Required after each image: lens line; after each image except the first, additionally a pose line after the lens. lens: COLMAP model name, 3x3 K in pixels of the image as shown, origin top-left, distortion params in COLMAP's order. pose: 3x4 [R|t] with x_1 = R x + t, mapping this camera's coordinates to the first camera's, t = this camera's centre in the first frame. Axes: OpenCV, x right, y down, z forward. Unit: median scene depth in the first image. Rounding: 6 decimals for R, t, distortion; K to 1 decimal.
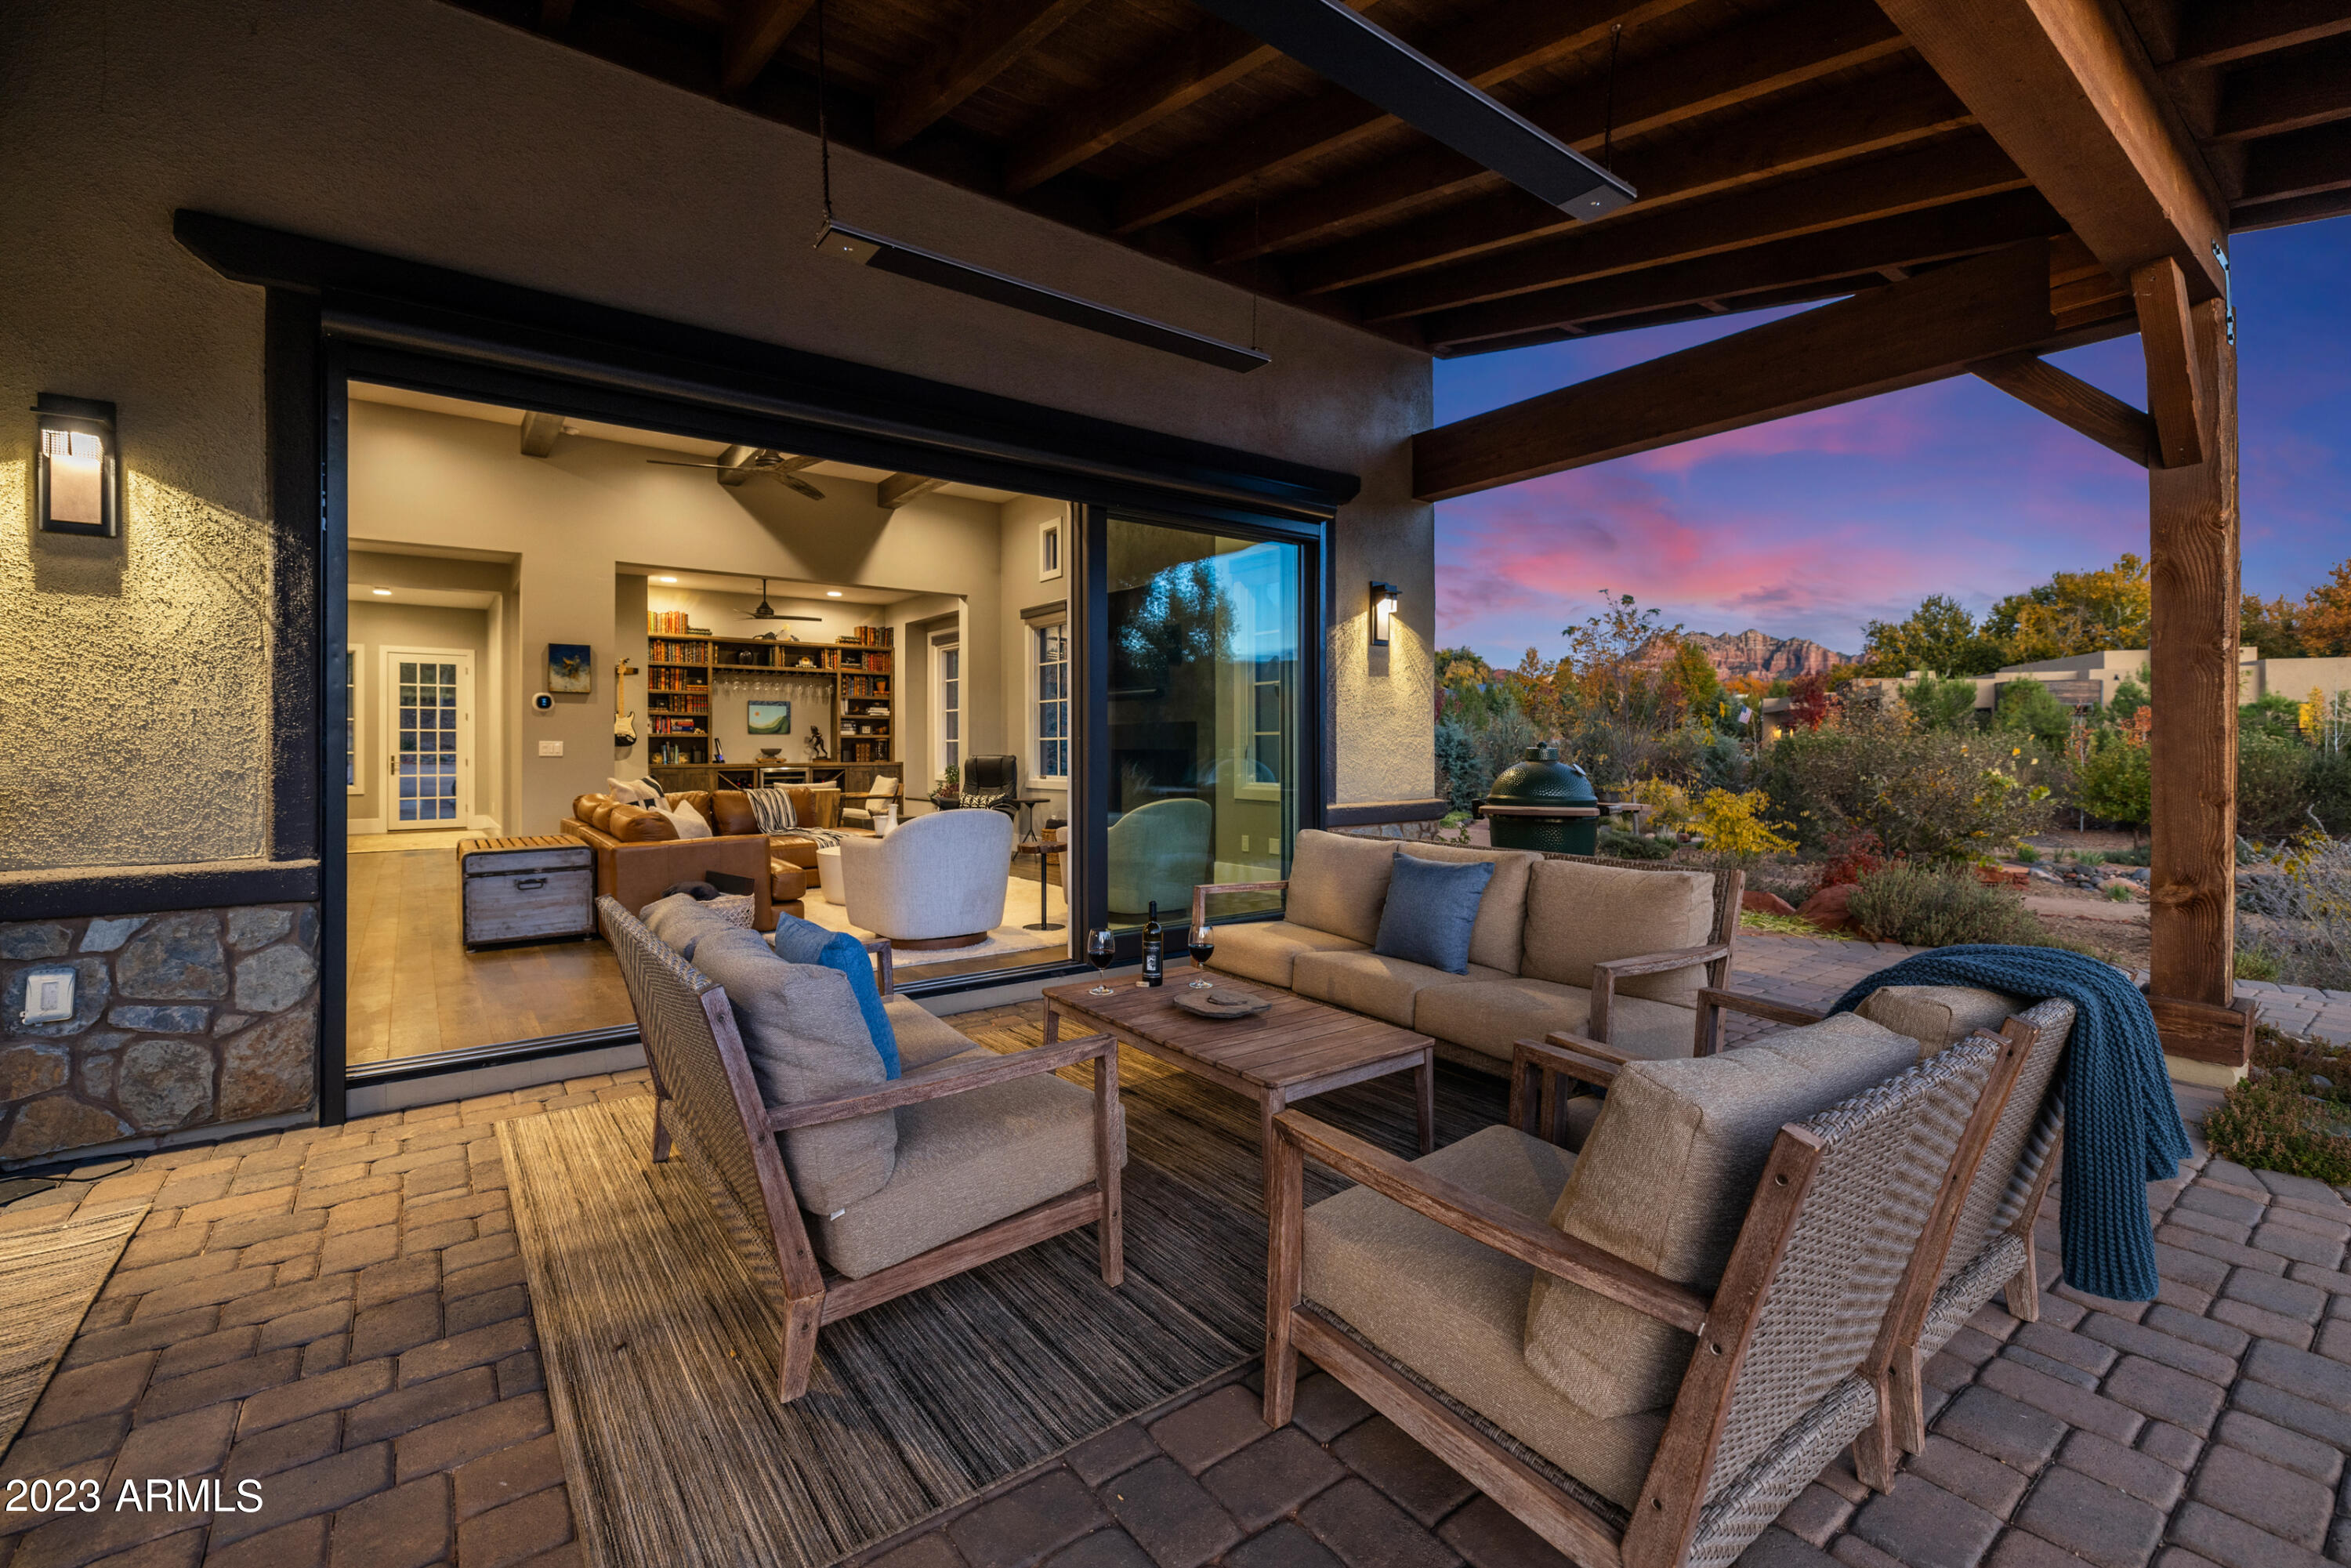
lens RADIAL K [[1008.1, 0, 1179.5], [0, 1008.1, 751.2], [0, 0, 1]] dist [0.001795, -0.000424]
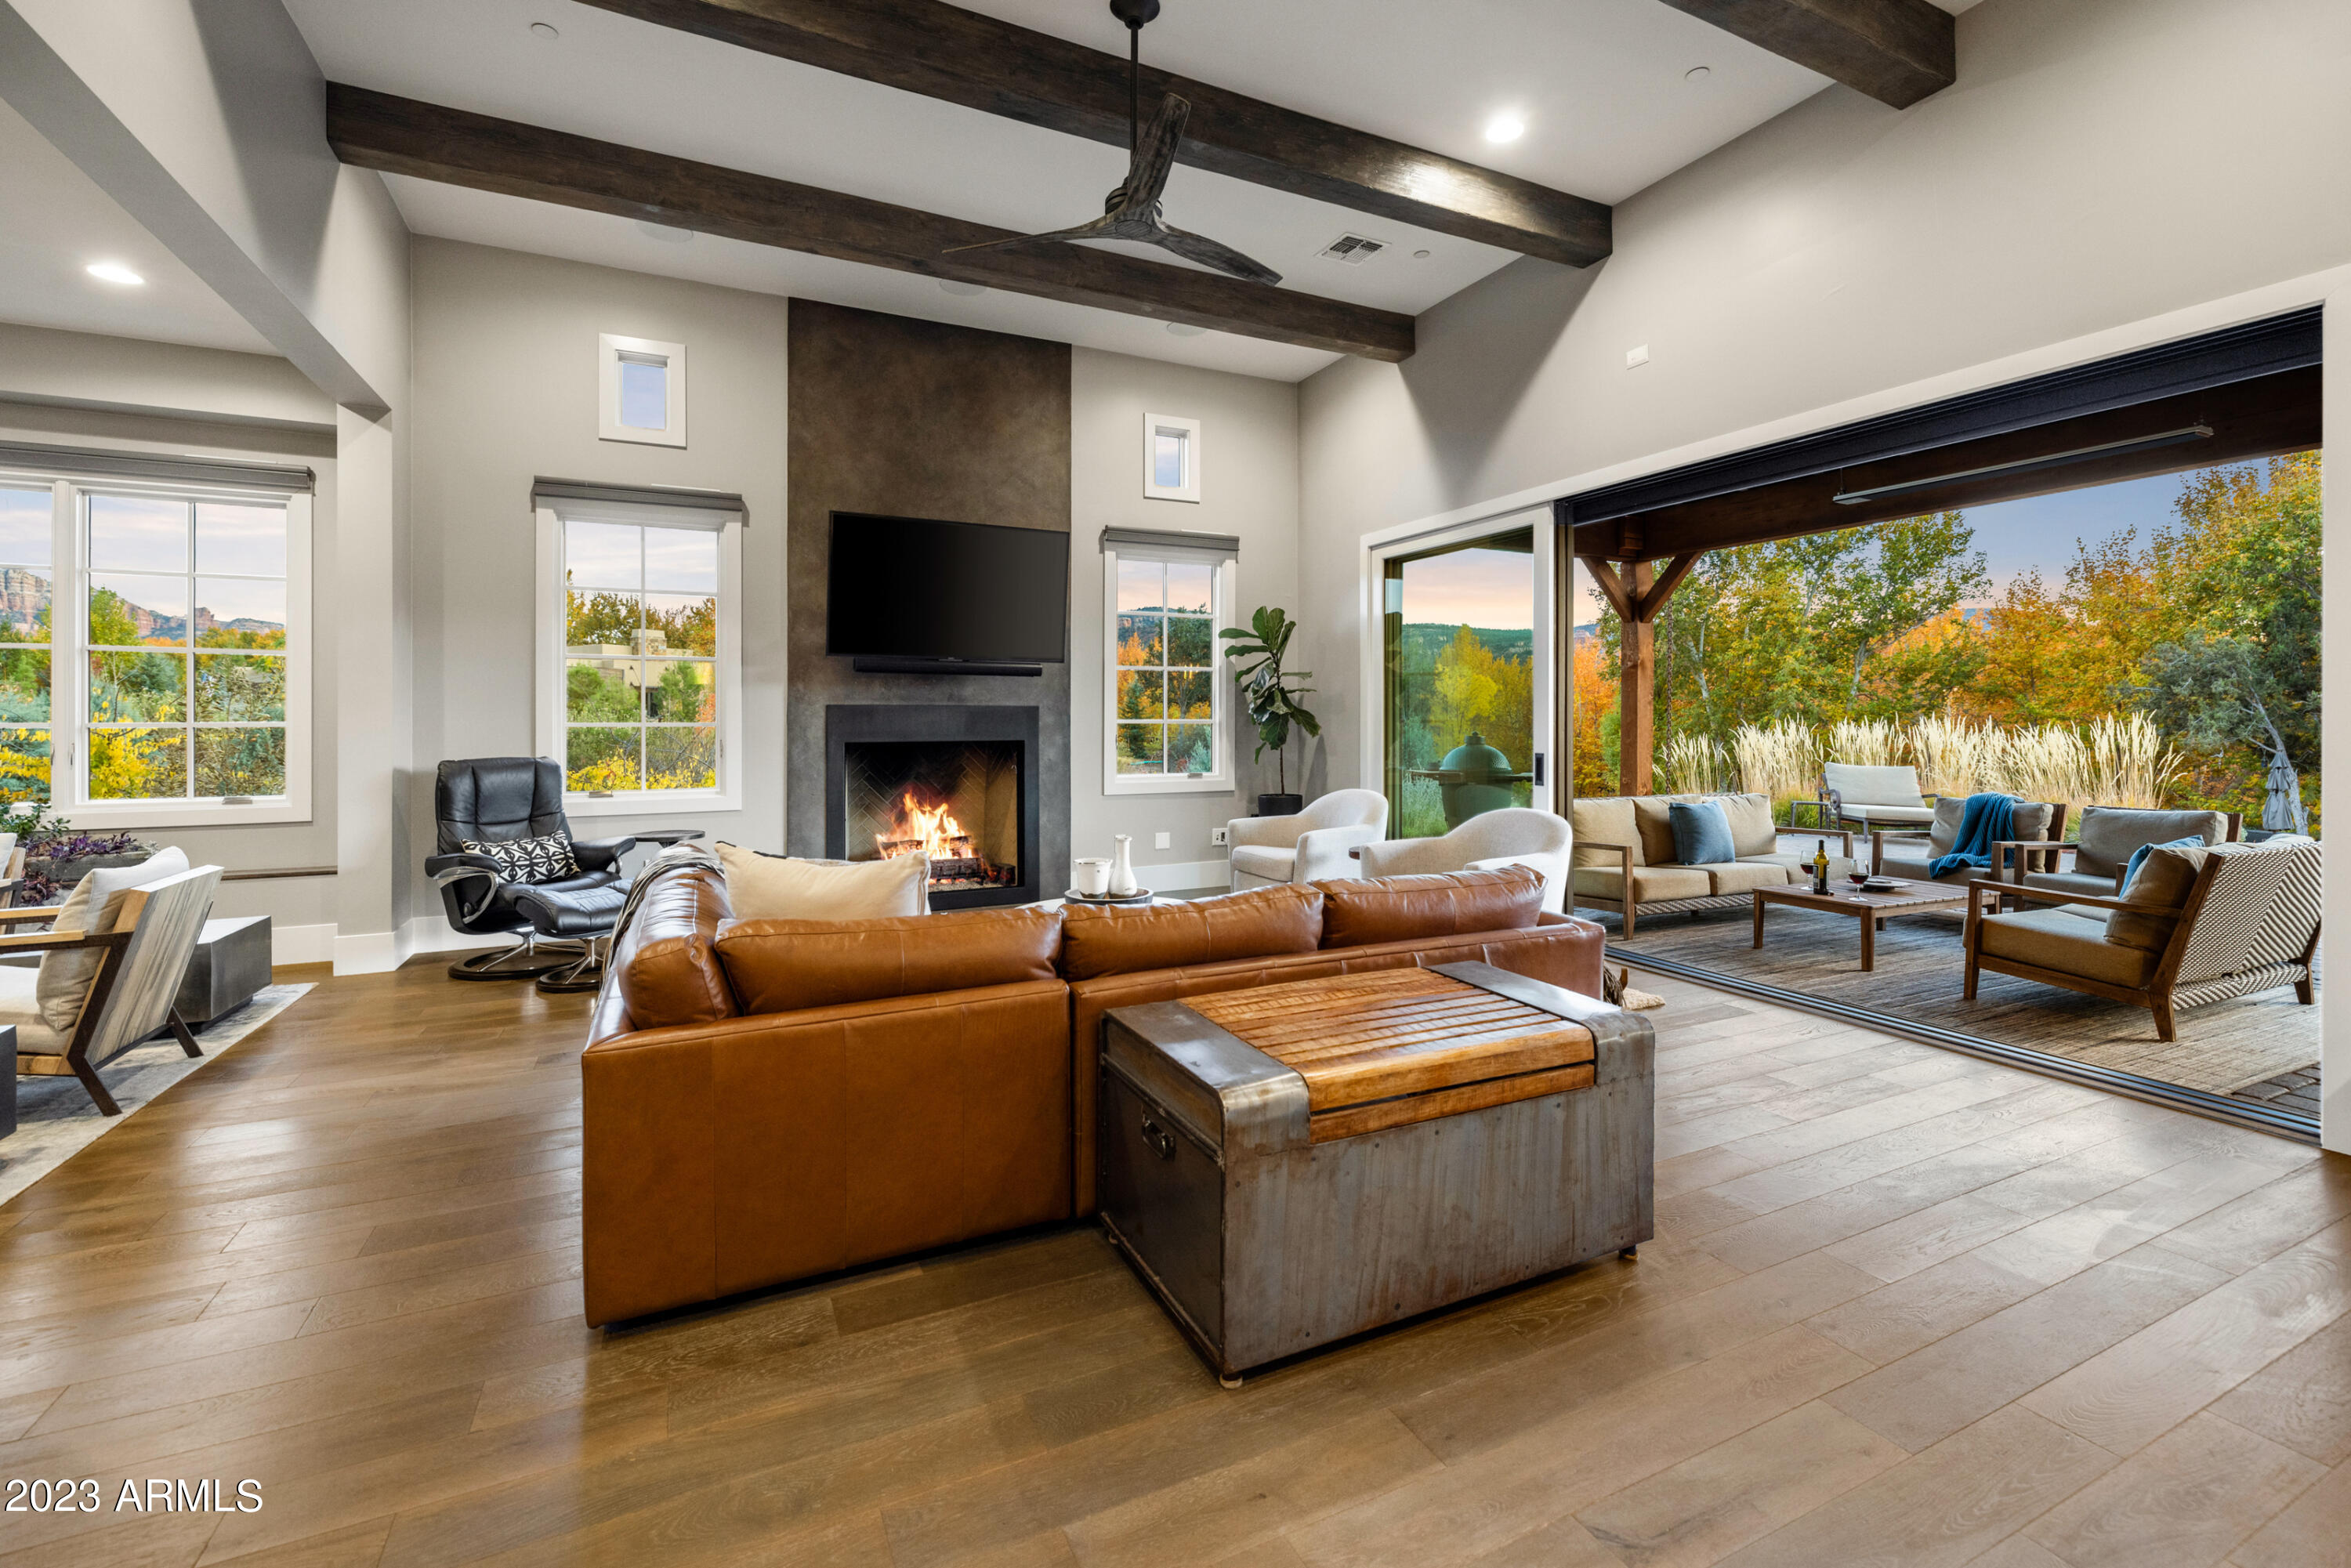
lens RADIAL K [[1008.1, 0, 1179.1], [0, 1008.1, 718.7], [0, 0, 1]] dist [0.001795, -0.000424]
pose [[0.191272, 0.005238, 0.981523, -0.526193], [0.003937, 0.999974, -0.006103, -0.009726], [-0.981529, 0.005032, 0.191246, 0.502112]]
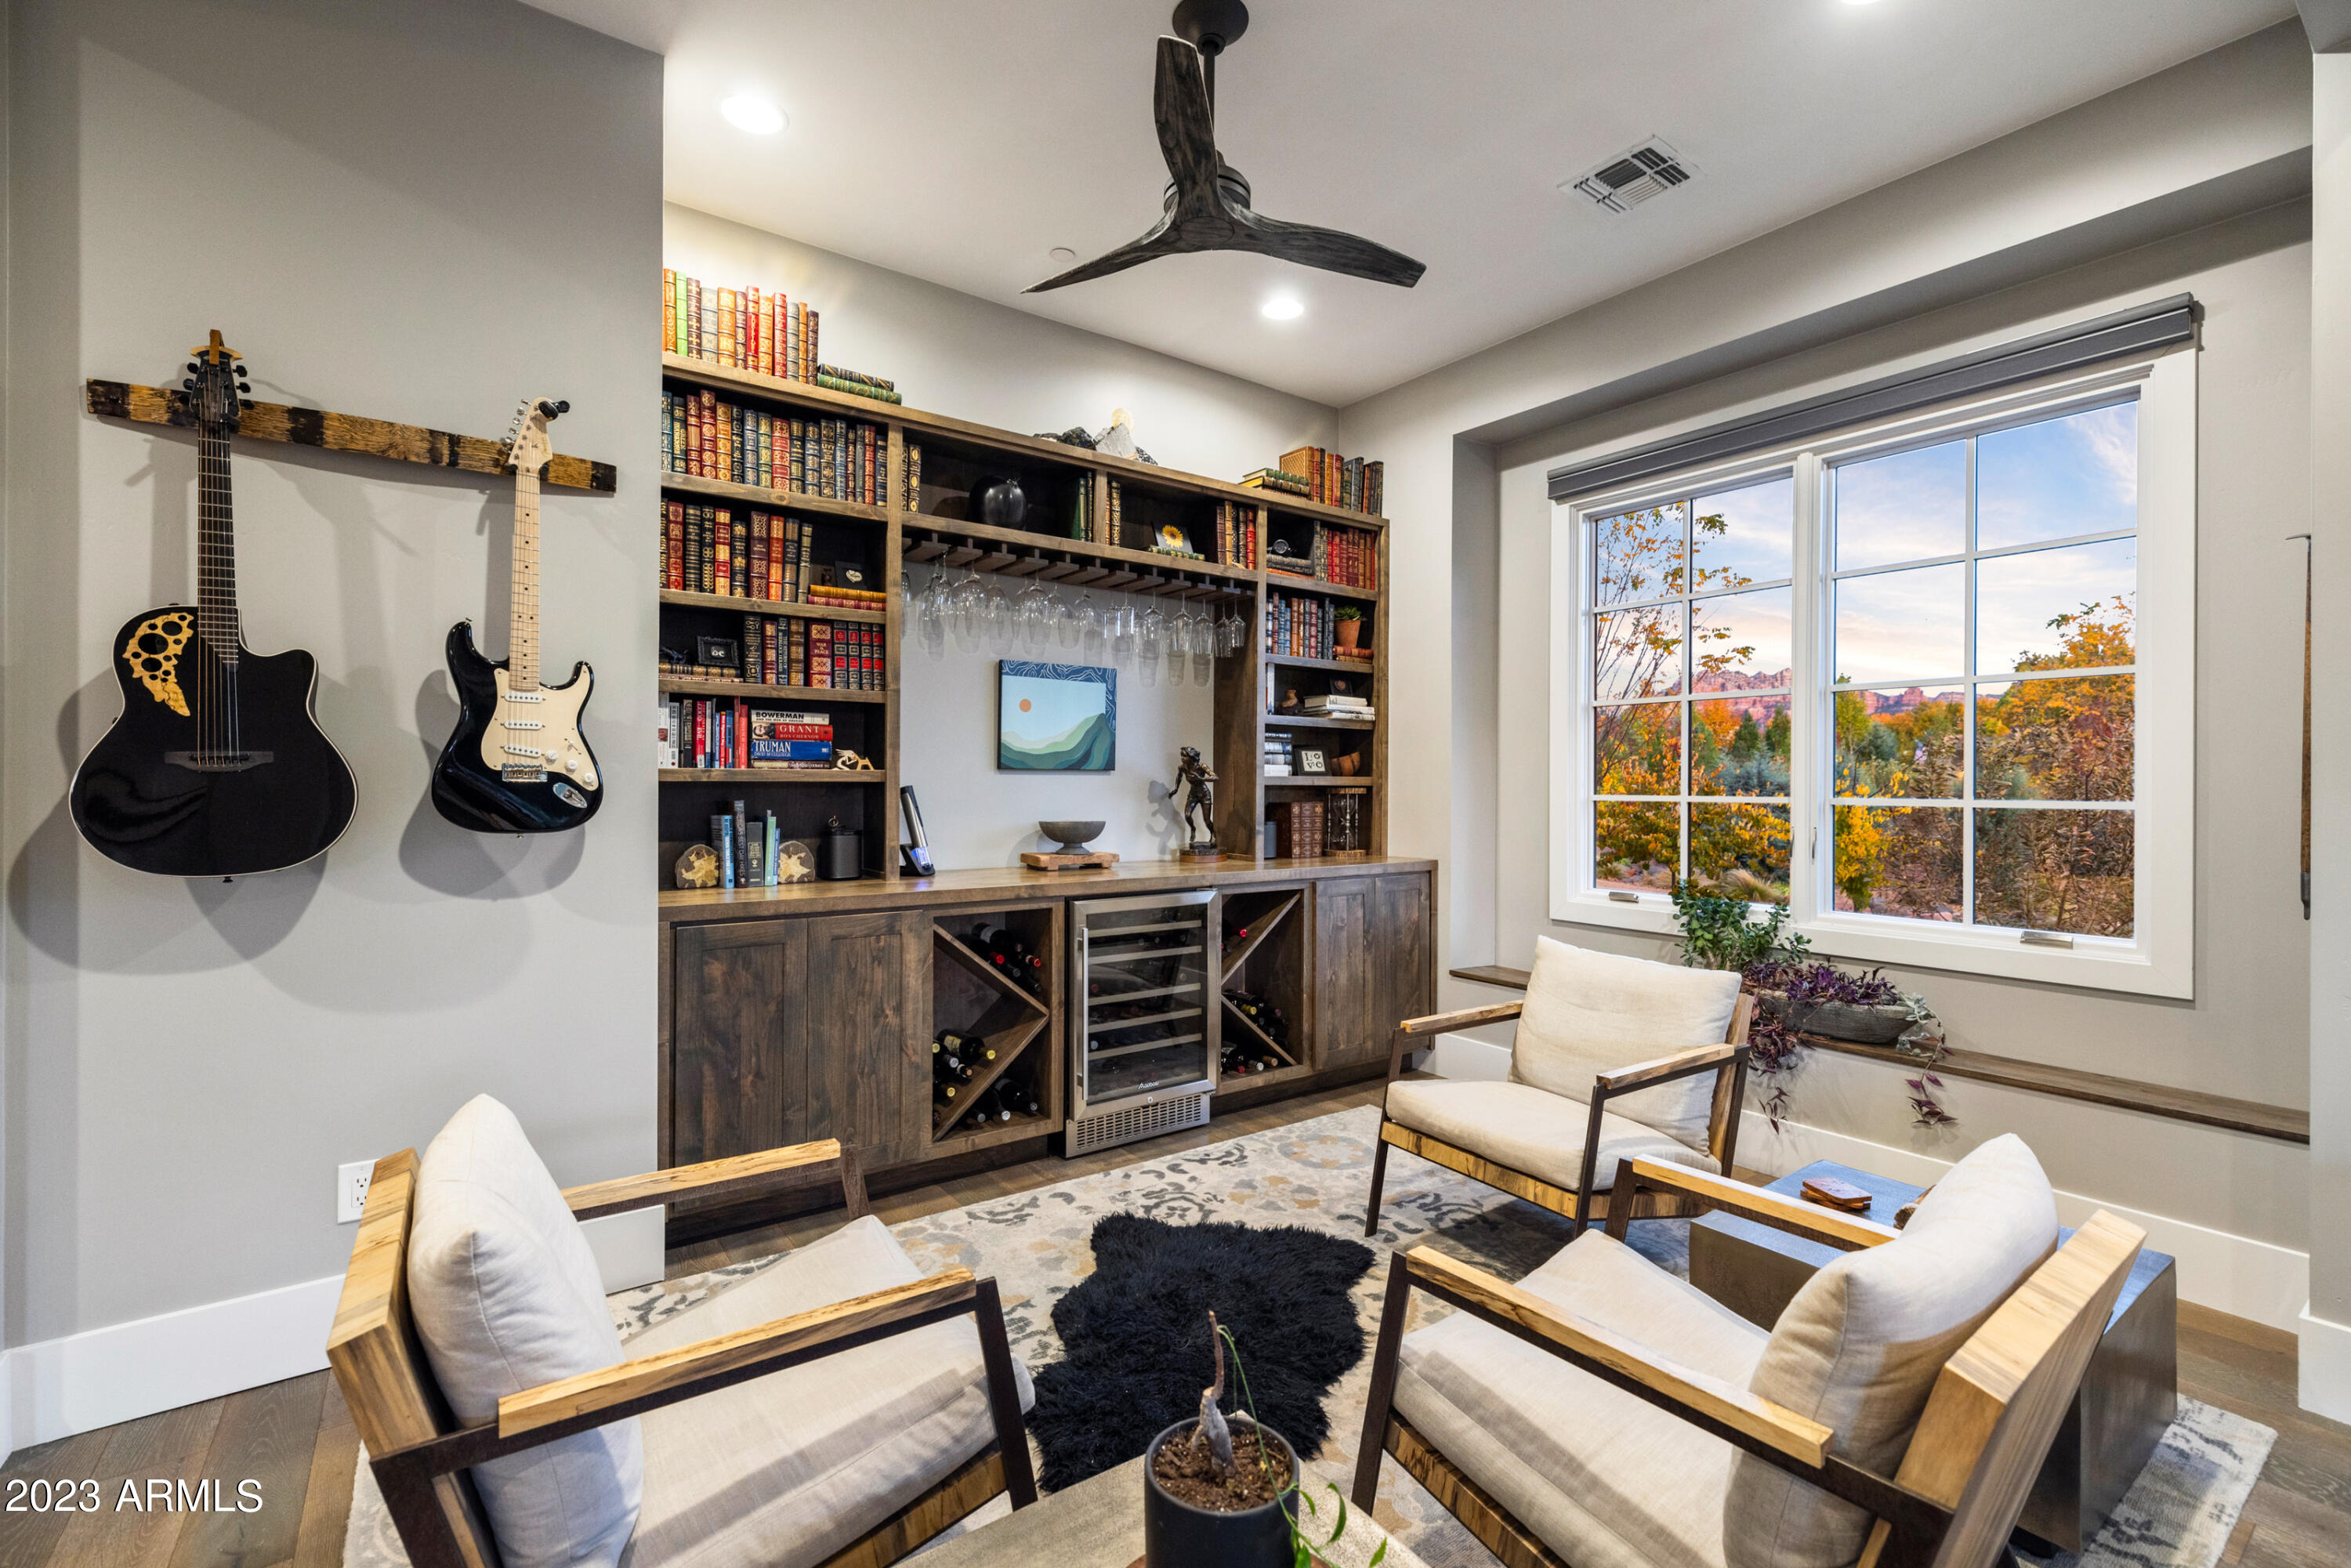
lens RADIAL K [[1008.1, 0, 1182.6], [0, 1008.1, 784.8], [0, 0, 1]] dist [0.001795, -0.000424]
pose [[0.999813, 0.009420, -0.016890, -0.383501], [-0.009442, 0.999955, -0.001206, -0.013993], [0.016878, 0.001365, 0.999857, 0.733521]]
